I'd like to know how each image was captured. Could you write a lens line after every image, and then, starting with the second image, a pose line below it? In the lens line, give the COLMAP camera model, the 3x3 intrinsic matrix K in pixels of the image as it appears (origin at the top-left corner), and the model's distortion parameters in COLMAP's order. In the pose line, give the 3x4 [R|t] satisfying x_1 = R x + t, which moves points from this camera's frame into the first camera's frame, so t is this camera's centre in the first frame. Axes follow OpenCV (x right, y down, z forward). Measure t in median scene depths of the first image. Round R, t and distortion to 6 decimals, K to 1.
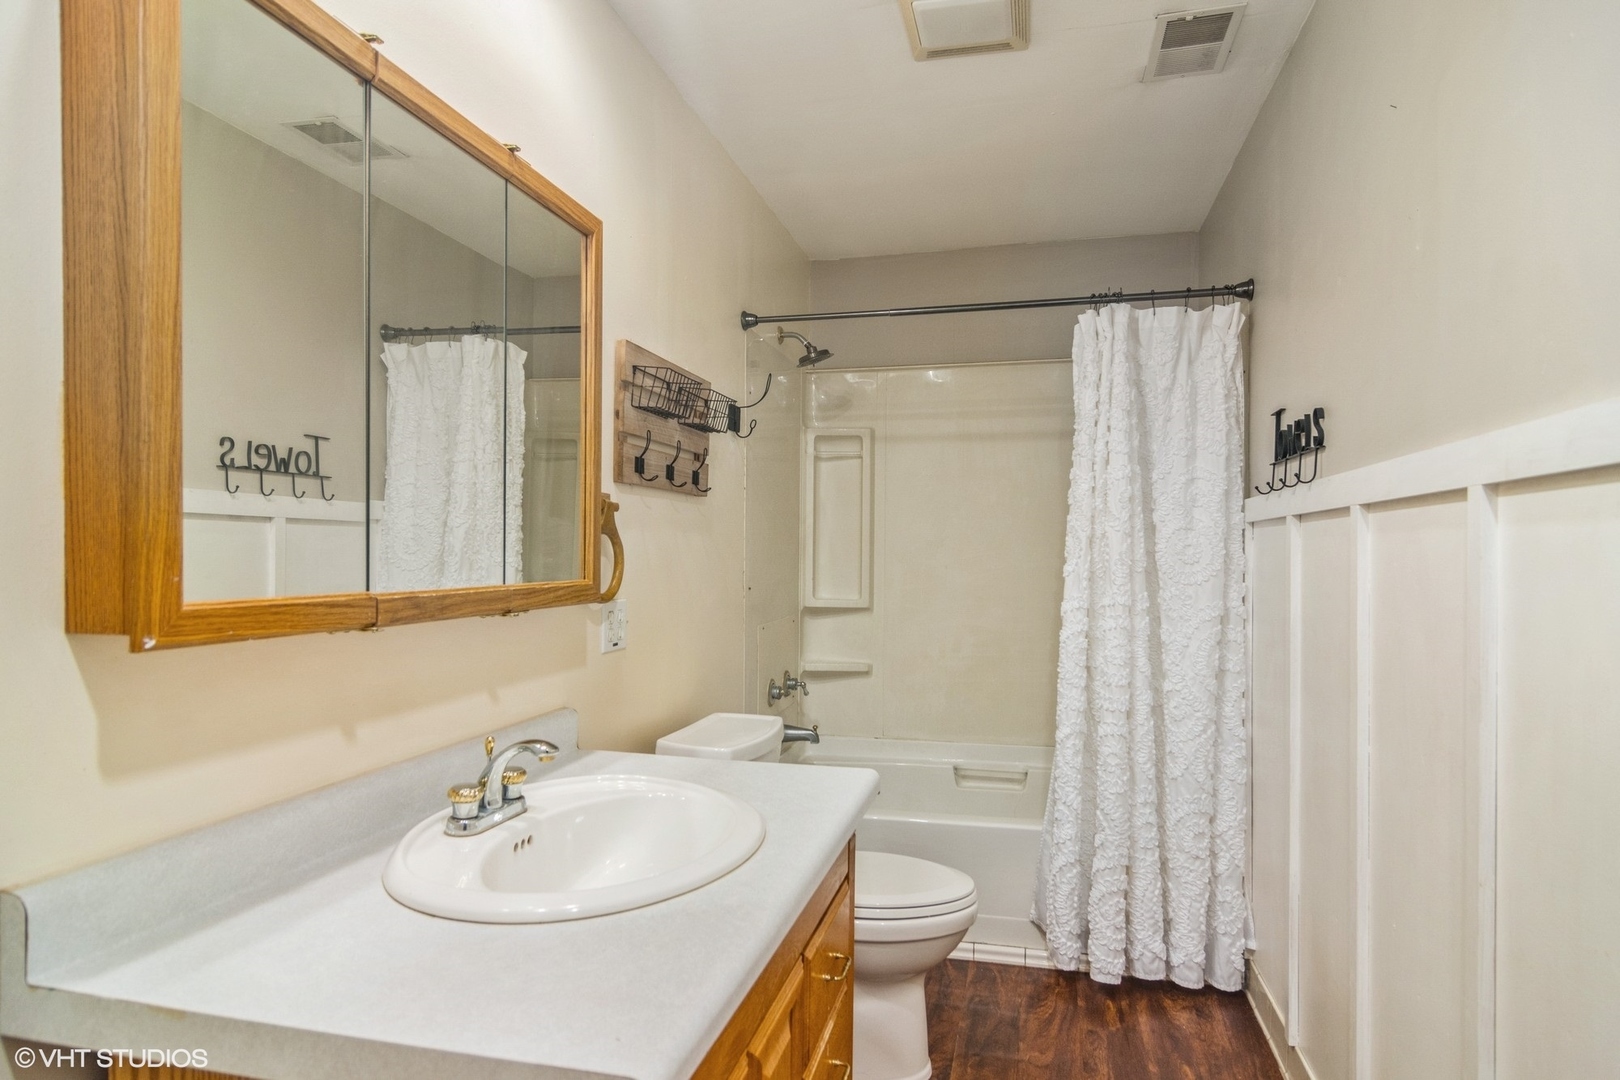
lens RADIAL K [[887.1, 0, 813.3], [0, 887.1, 555.0], [0, 0, 1]] dist [0.000602, -0.000815]
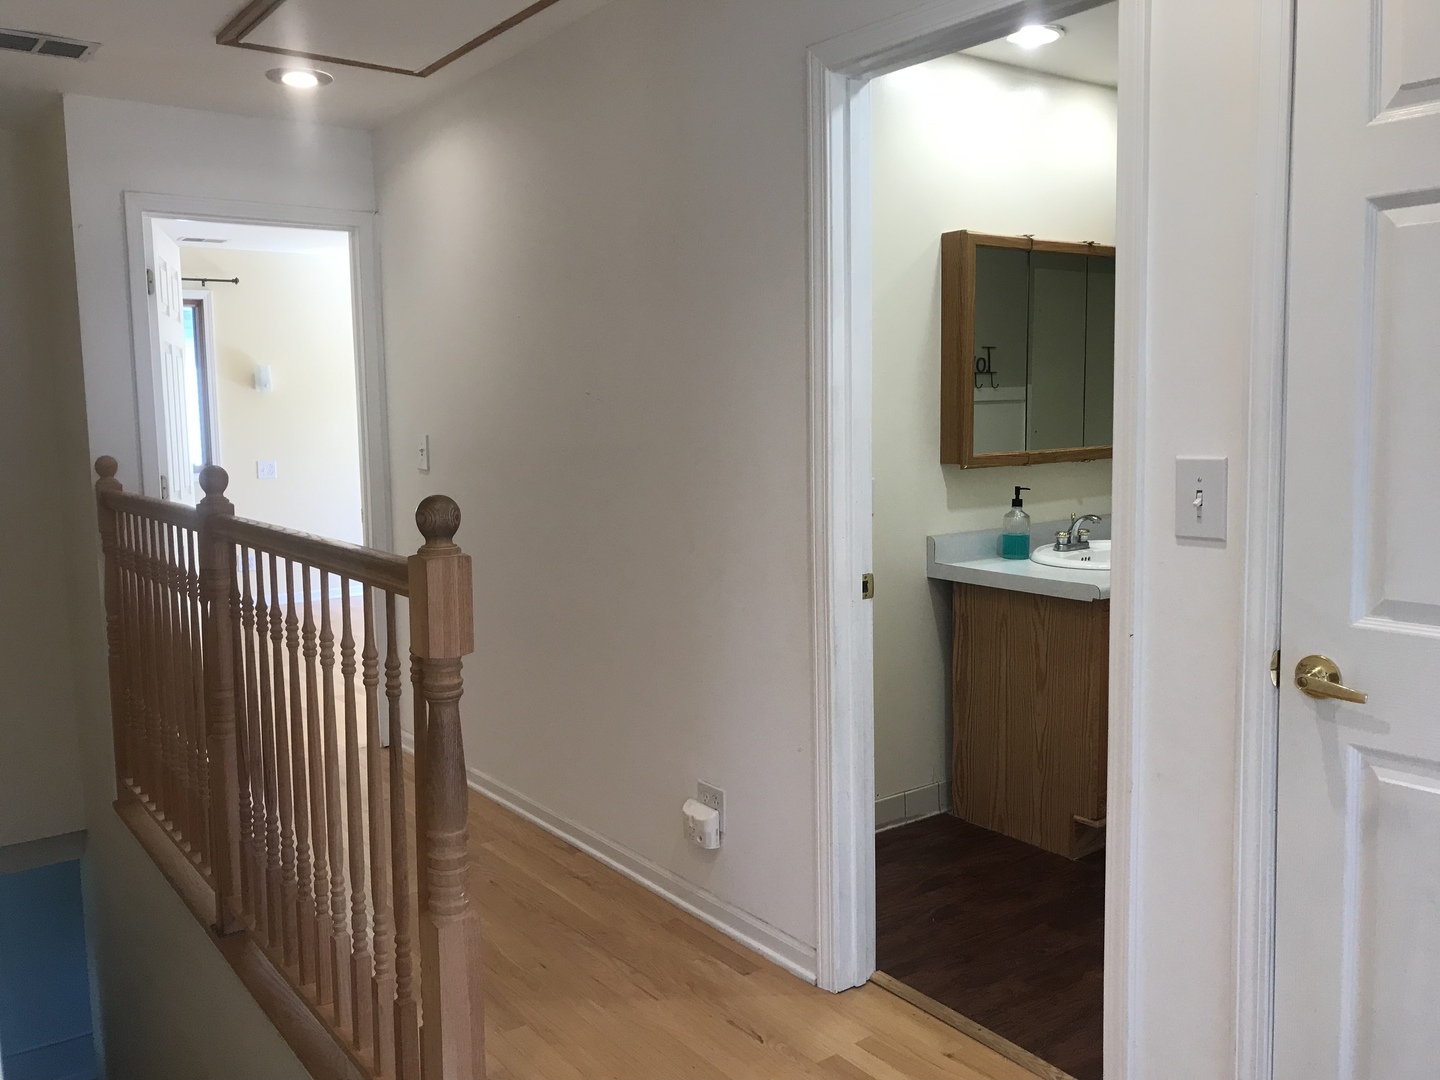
lens RADIAL K [[1215.5, 0, 719.8], [0, 1215.5, 538.8], [0, 0, 1]] dist [0.037248, -0.030411]
pose [[0.772563, 0.062169, -0.631887, 0.934376], [0.017102, 0.992796, 0.118587, -0.123458], [0.634708, -0.102422, 0.765935, -2.023325]]
